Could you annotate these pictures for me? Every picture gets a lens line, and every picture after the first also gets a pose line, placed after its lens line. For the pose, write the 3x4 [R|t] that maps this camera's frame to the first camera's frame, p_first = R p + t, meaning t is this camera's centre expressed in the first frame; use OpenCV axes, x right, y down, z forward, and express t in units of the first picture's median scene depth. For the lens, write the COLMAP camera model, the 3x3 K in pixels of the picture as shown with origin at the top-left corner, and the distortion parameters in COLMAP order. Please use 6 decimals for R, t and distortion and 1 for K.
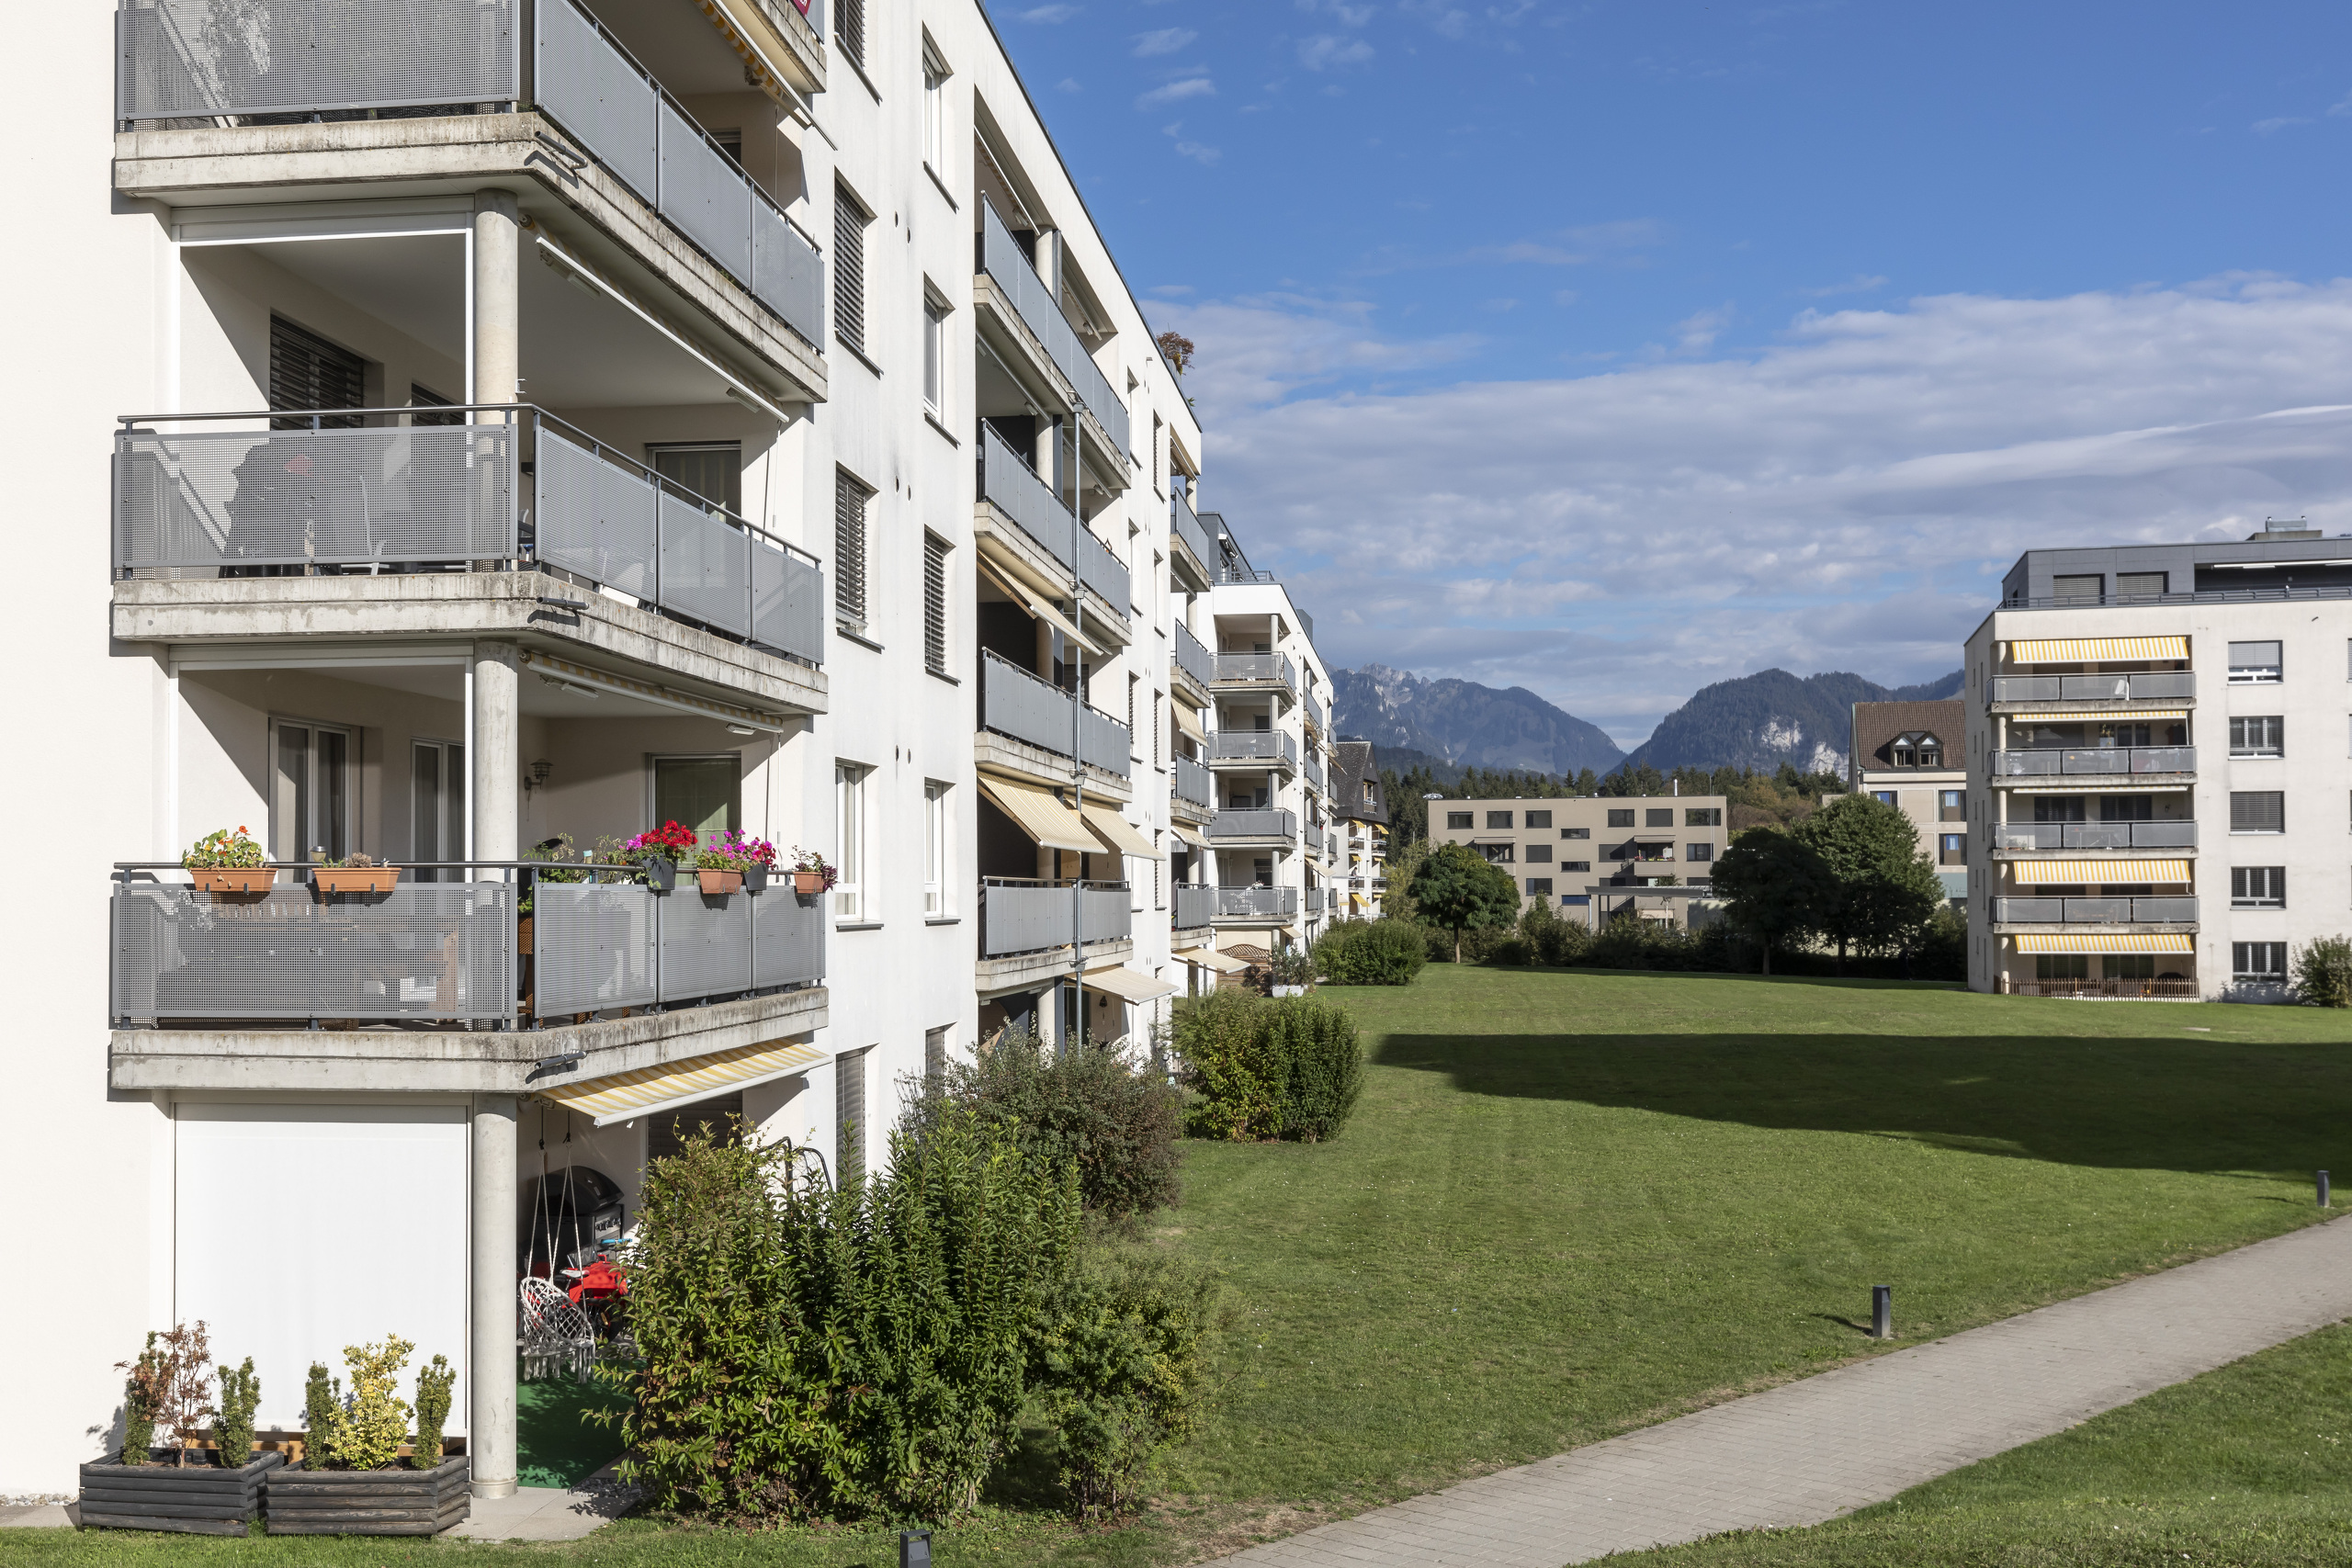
lens RADIAL K [[2517.1, 0, 1173.6], [0, 2517.1, 922.1], [0, 0, 1]] dist [-0.314781, 0.817992]
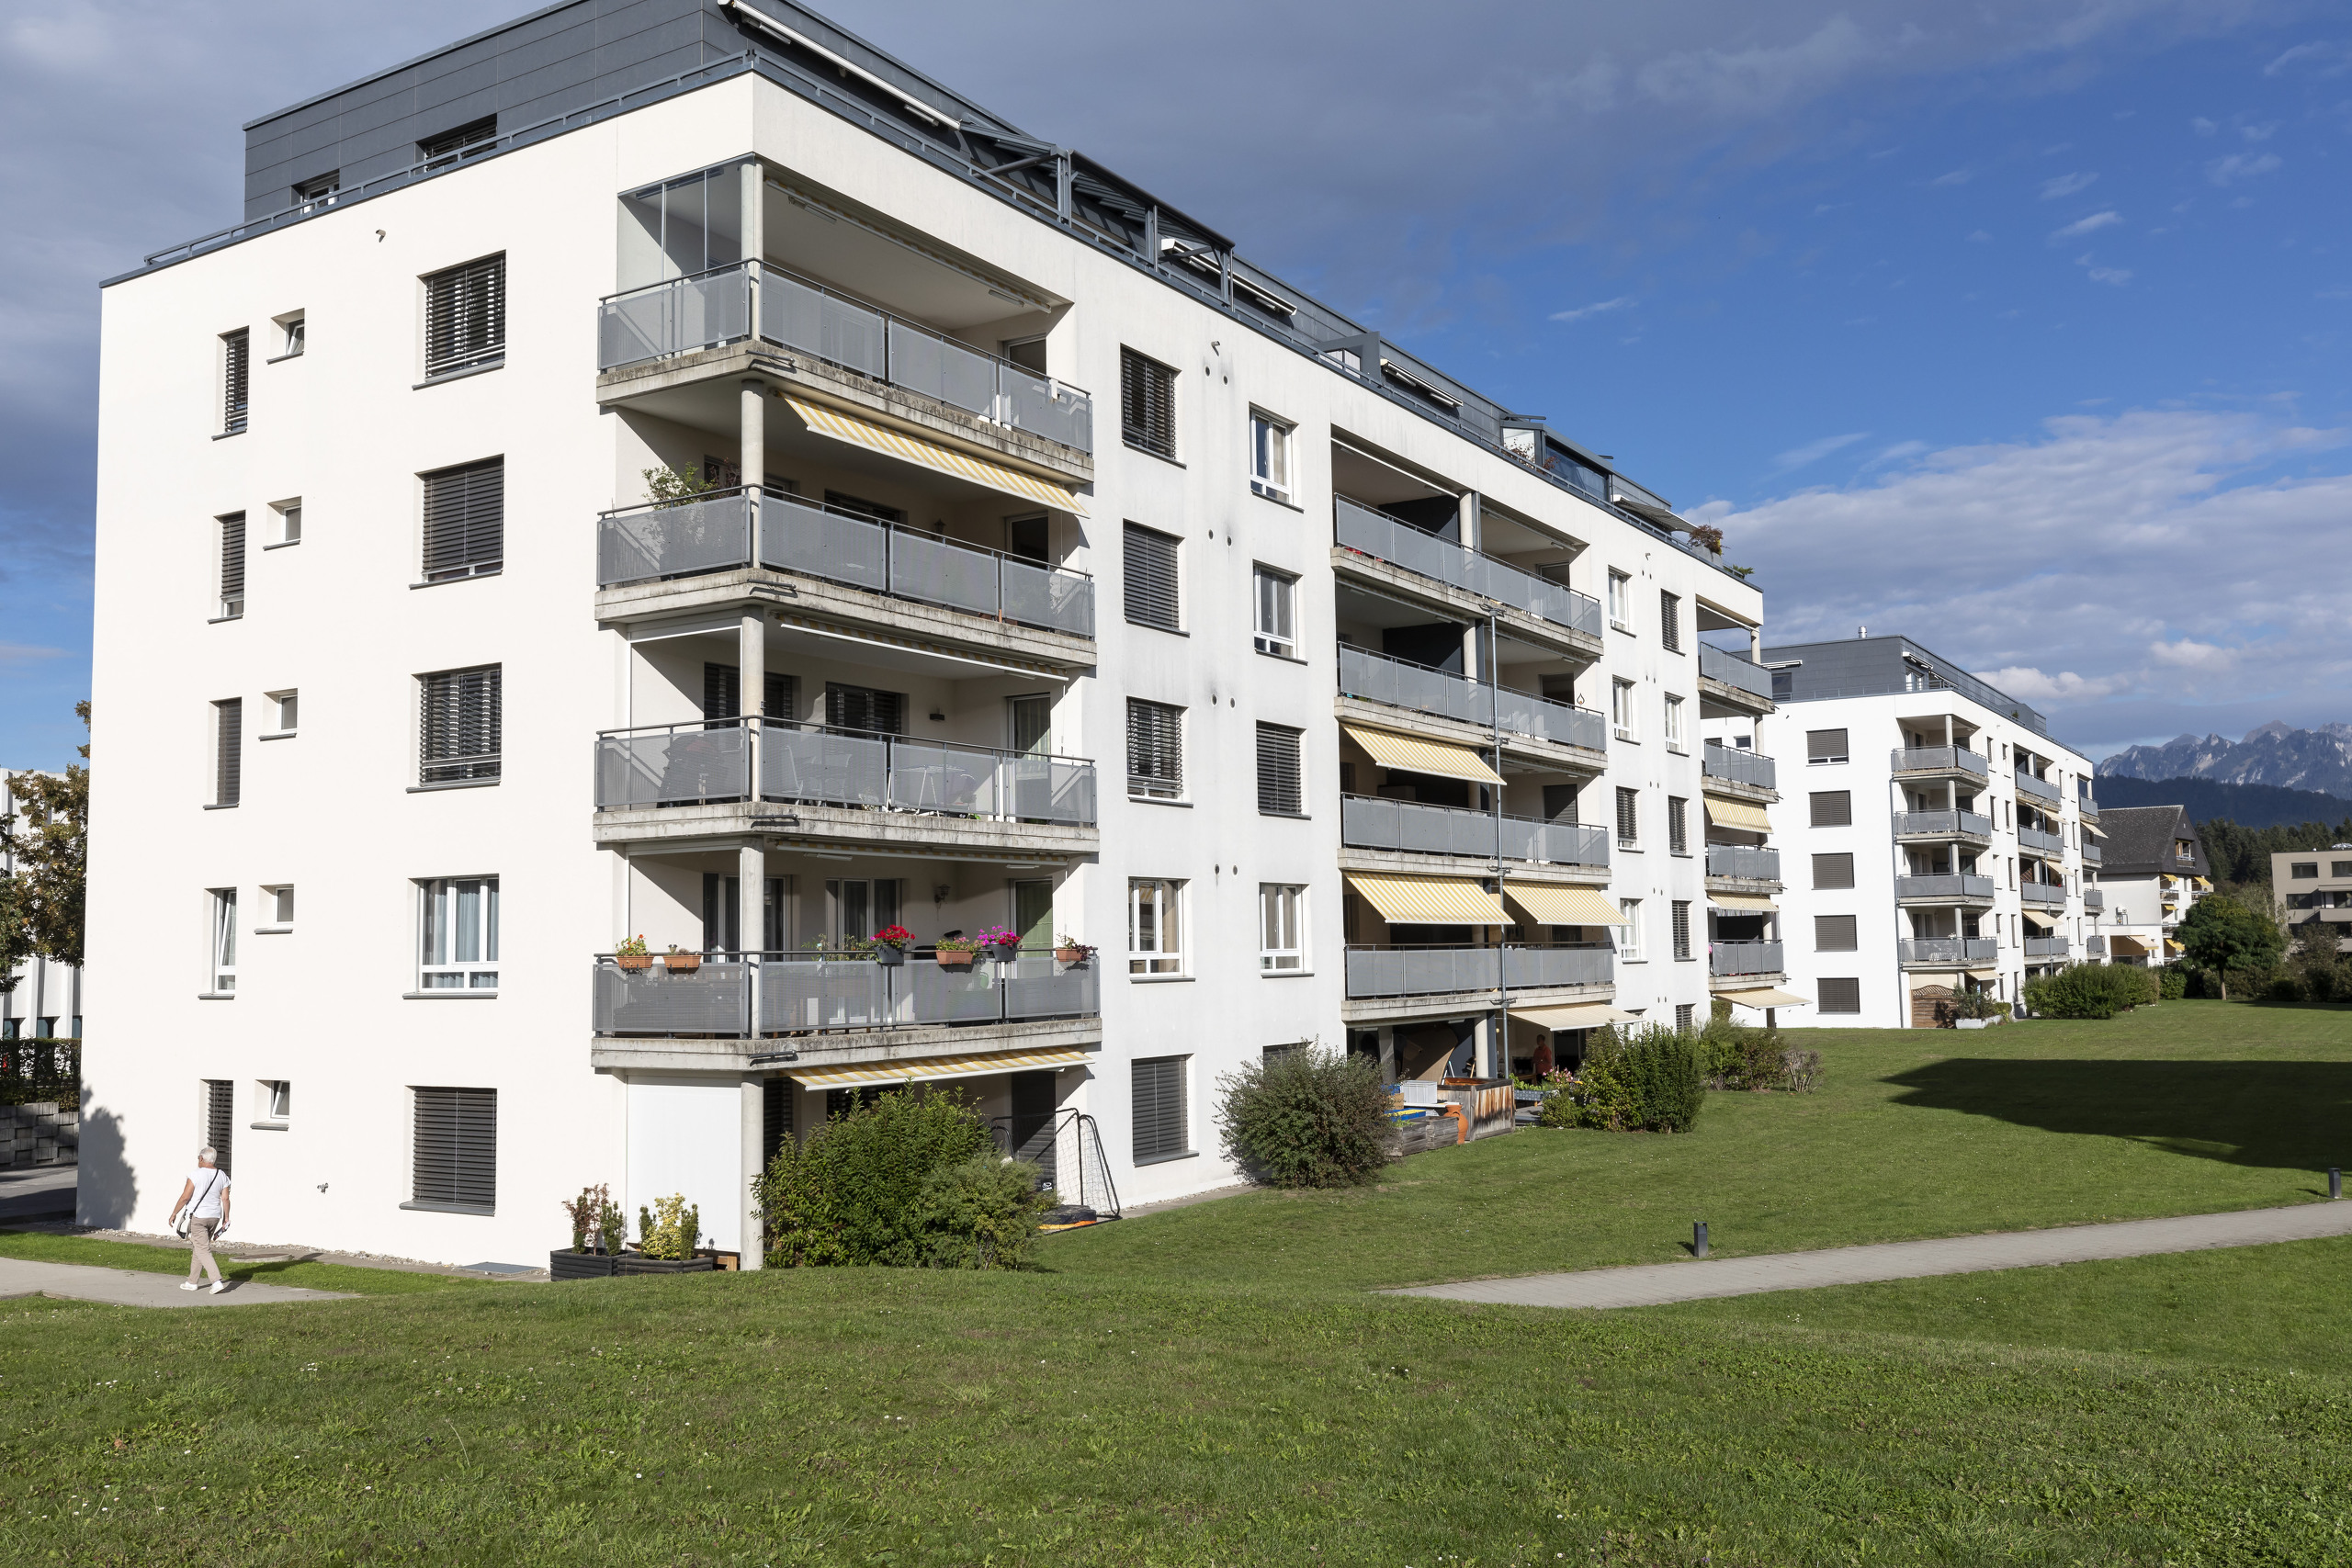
lens RADIAL K [[2041.2, 0, 1176.5], [0, 2041.2, 863.6], [0, 0, 1]] dist [-0.037129, -0.001677]
pose [[0.905238, -0.029546, -0.423877, 0.291233], [0.007851, 0.998572, -0.052838, -0.002683], [0.424833, 0.044503, 0.904177, -0.126941]]
